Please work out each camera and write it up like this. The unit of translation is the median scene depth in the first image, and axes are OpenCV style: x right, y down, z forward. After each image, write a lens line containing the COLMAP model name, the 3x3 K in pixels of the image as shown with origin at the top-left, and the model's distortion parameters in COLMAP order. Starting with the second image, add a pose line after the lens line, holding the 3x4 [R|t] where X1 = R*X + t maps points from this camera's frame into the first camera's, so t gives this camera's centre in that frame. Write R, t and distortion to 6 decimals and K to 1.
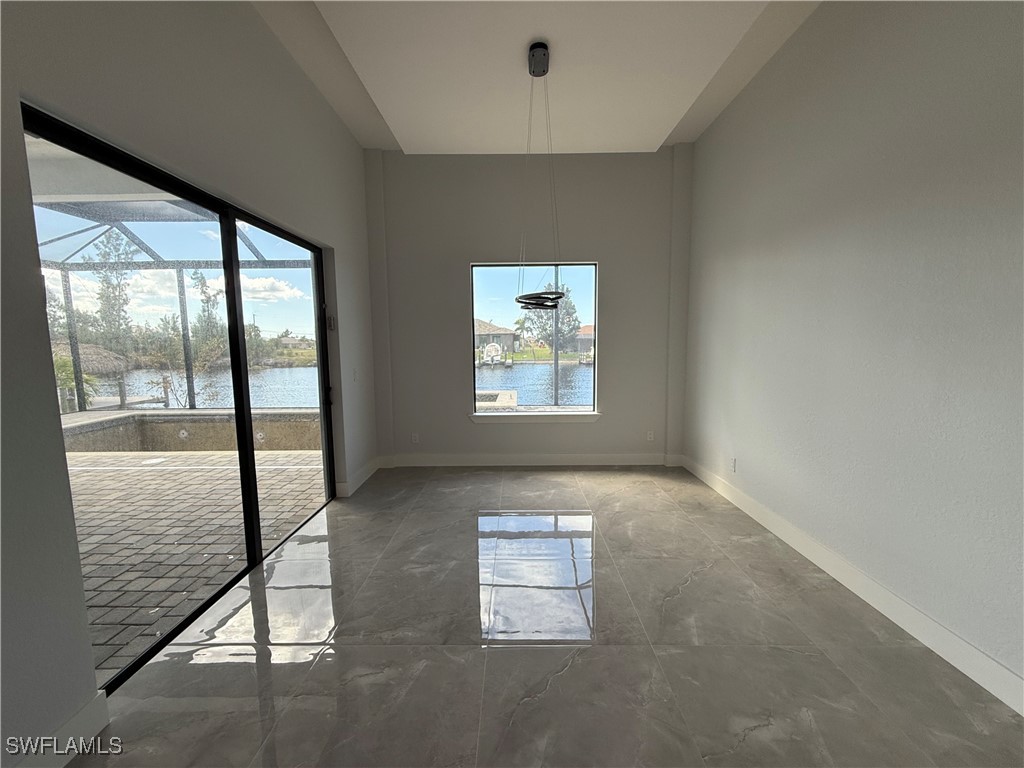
lens RADIAL K [[412.1, 0, 512.3], [0, 412.1, 385.9], [0, 0, 1]] dist [0.000434, -0.001210]
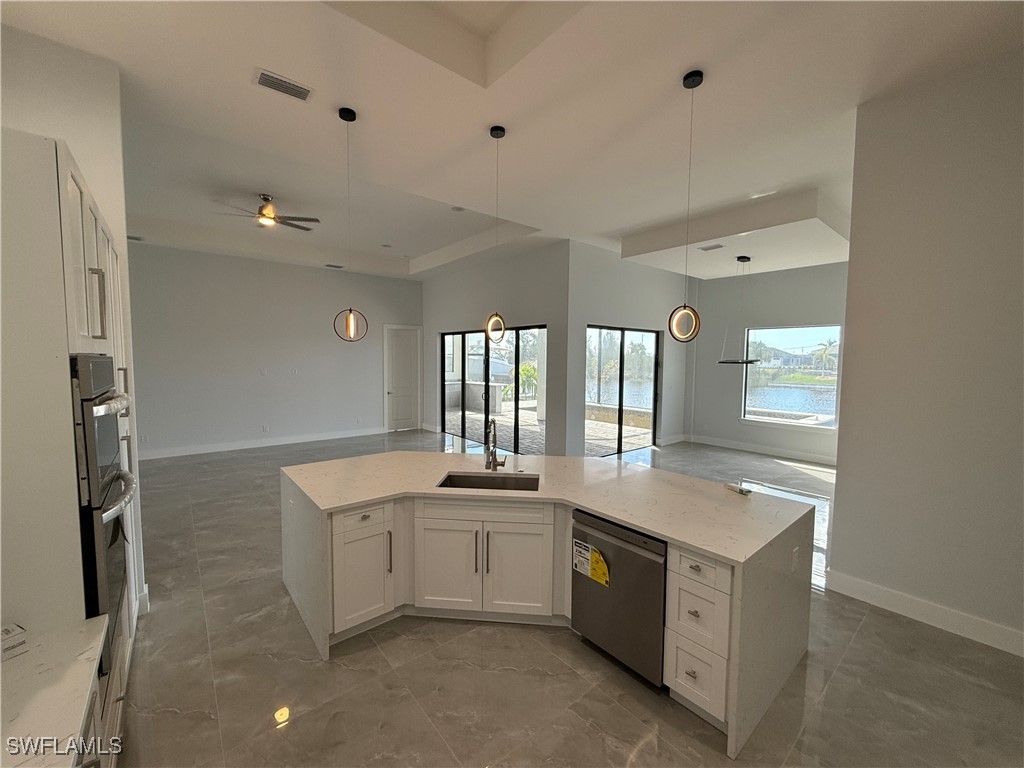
lens RADIAL K [[412.1, 0, 510.4], [0, 412.1, 381.1], [0, 0, 1]] dist [0.000434, -0.001210]
pose [[0.649061, 0.063140, -0.758111, 0.699111], [-0.102649, 0.994705, -0.005038, 0.030432], [0.753779, 0.081089, 0.652106, -1.009095]]
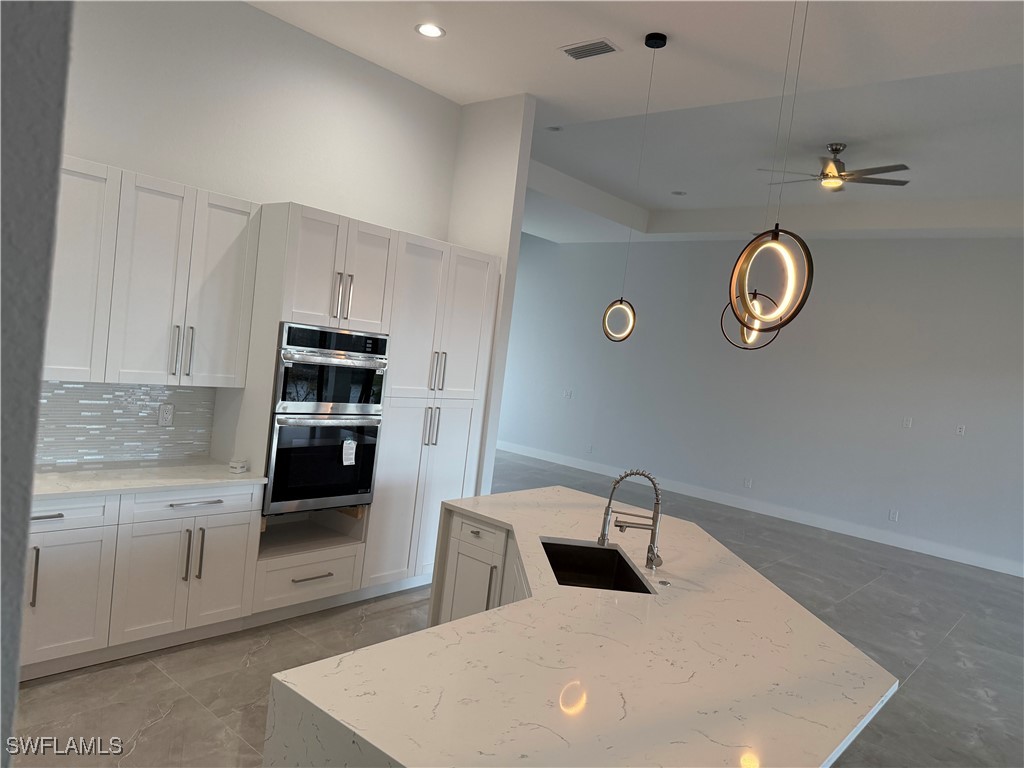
lens RADIAL K [[726.4, 0, 521.2], [0, 726.4, 392.8], [0, 0, 1]] dist [0.051590, -0.062952]
pose [[-0.637695, -0.015524, -0.770132, 0.792311], [-0.193267, 0.971041, 0.140457, -0.068538], [0.745649, 0.238410, -0.622228, -0.149344]]
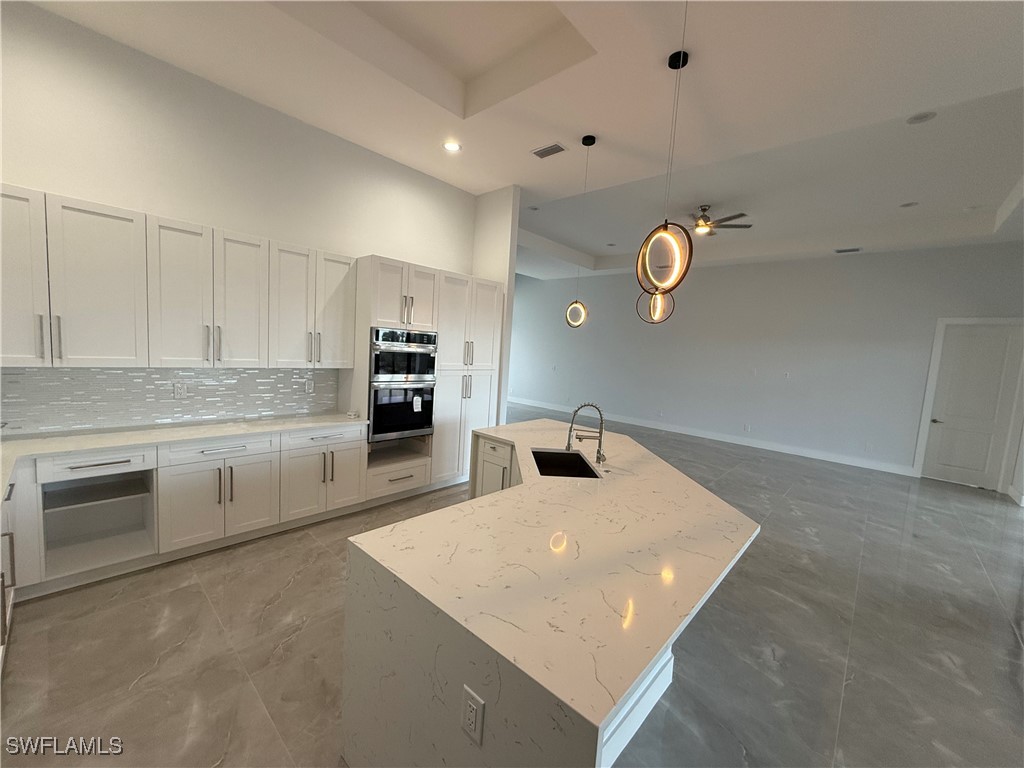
lens RADIAL K [[412.1, 0, 513.3], [0, 412.1, 383.7], [0, 0, 1]] dist [0.000434, -0.001210]
pose [[-0.666953, 0.039480, -0.744053, 0.720274], [-0.136087, 0.975344, 0.173739, -0.039517], [0.732567, 0.217131, -0.645136, -0.166849]]
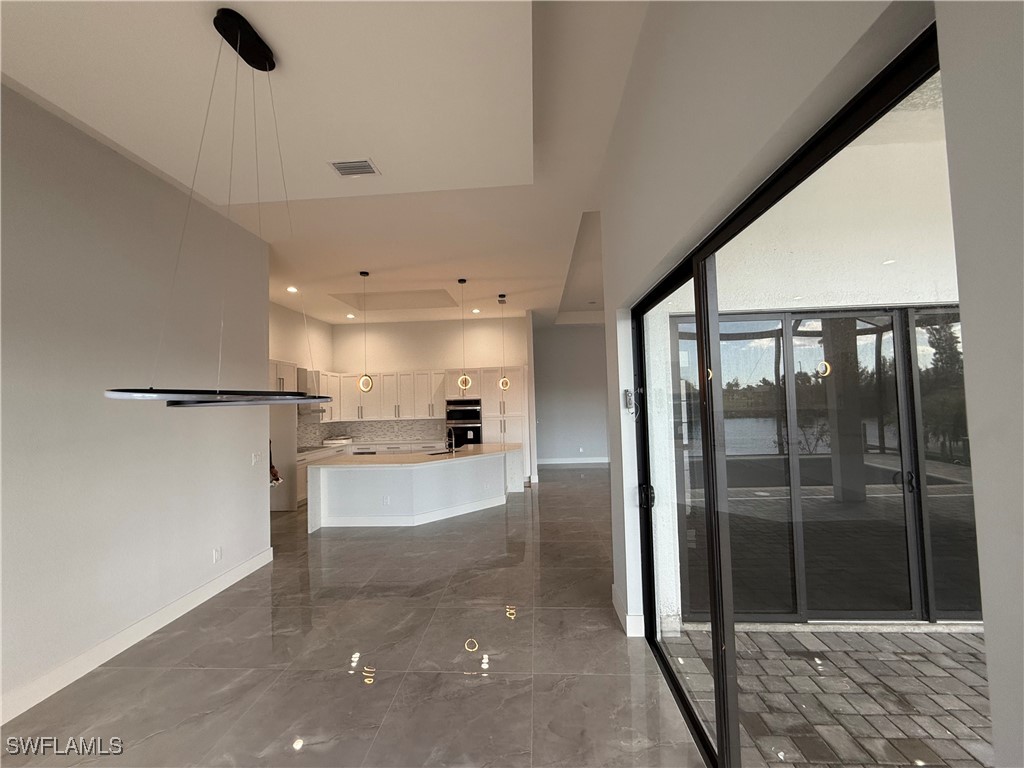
lens RADIAL K [[412.1, 0, 512.9], [0, 412.1, 382.3], [0, 0, 1]] dist [0.000434, -0.001210]
pose [[-0.997884, 0.046485, 0.045465, -0.253723], [0.049374, 0.996687, 0.064631, -0.176087], [-0.042310, 0.066739, -0.996873, 1.133116]]
